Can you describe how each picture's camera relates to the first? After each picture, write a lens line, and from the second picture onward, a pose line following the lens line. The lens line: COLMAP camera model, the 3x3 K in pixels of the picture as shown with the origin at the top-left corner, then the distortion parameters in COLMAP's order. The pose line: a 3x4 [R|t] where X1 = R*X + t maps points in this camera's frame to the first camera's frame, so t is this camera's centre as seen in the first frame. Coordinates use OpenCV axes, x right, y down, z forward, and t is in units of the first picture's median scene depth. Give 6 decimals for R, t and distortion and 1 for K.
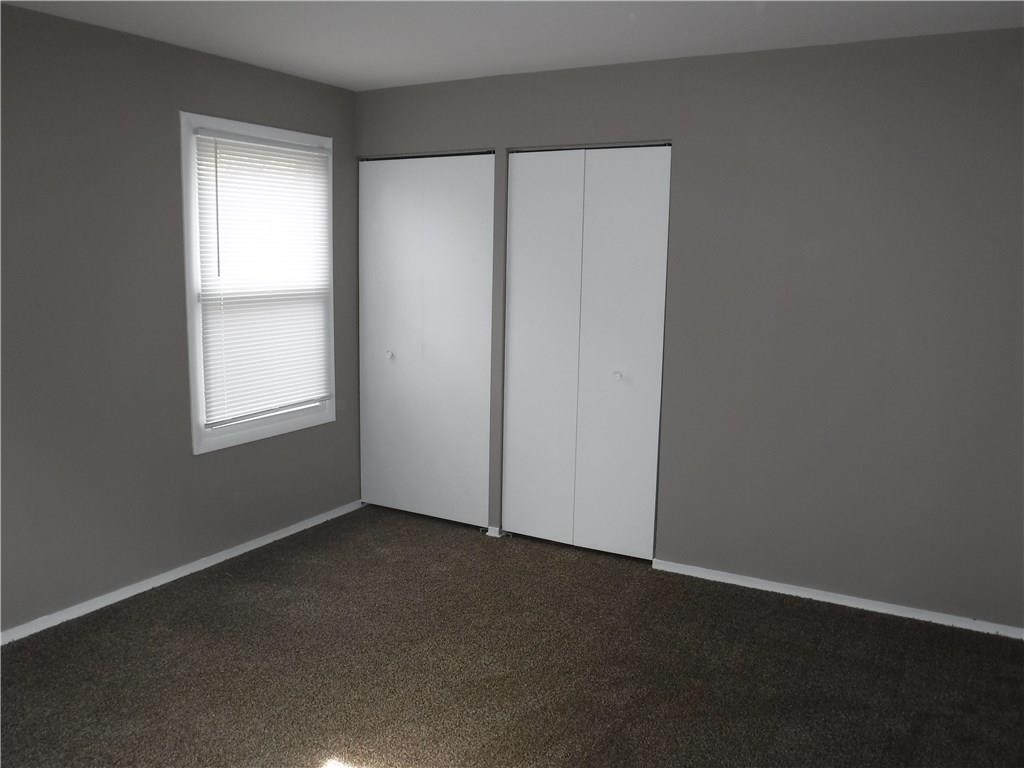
lens RADIAL K [[837.3, 0, 505.5], [0, 837.3, 391.1], [0, 0, 1]] dist [-0.091554, 0.043791]
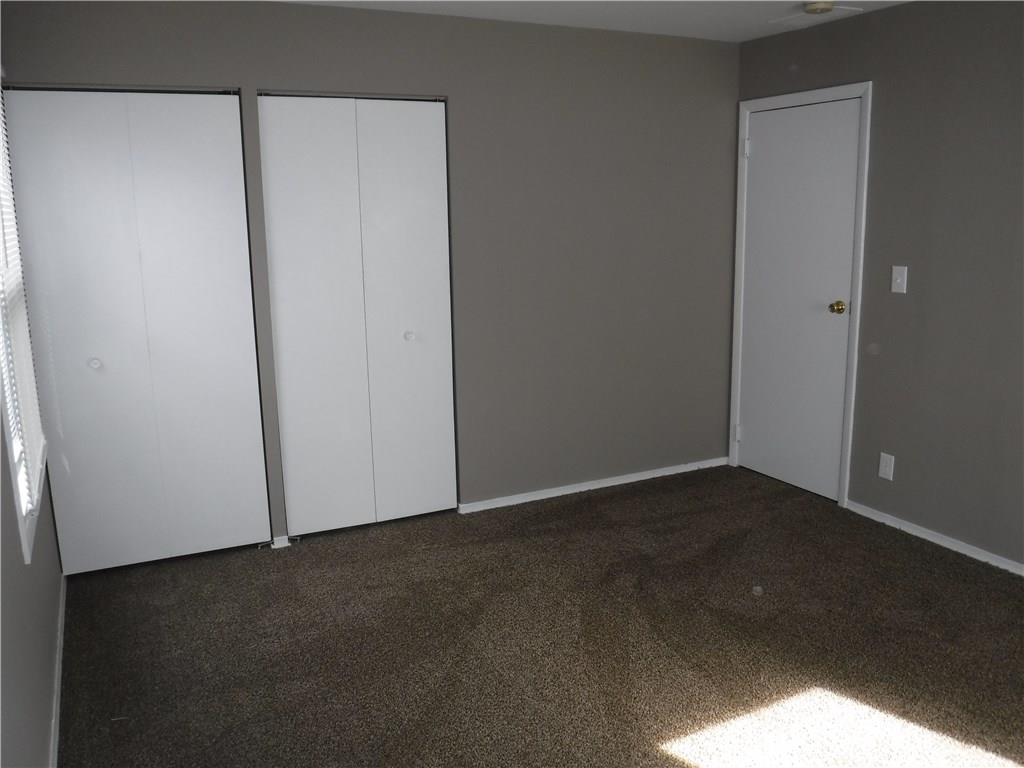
lens RADIAL K [[837.3, 0, 505.5], [0, 837.3, 391.1], [0, 0, 1]] dist [-0.091554, 0.043791]
pose [[0.562098, -0.198657, 0.802858, -0.610336], [0.161053, 0.978433, 0.129344, -0.064476], [-0.811238, 0.056599, 0.581970, 0.346425]]
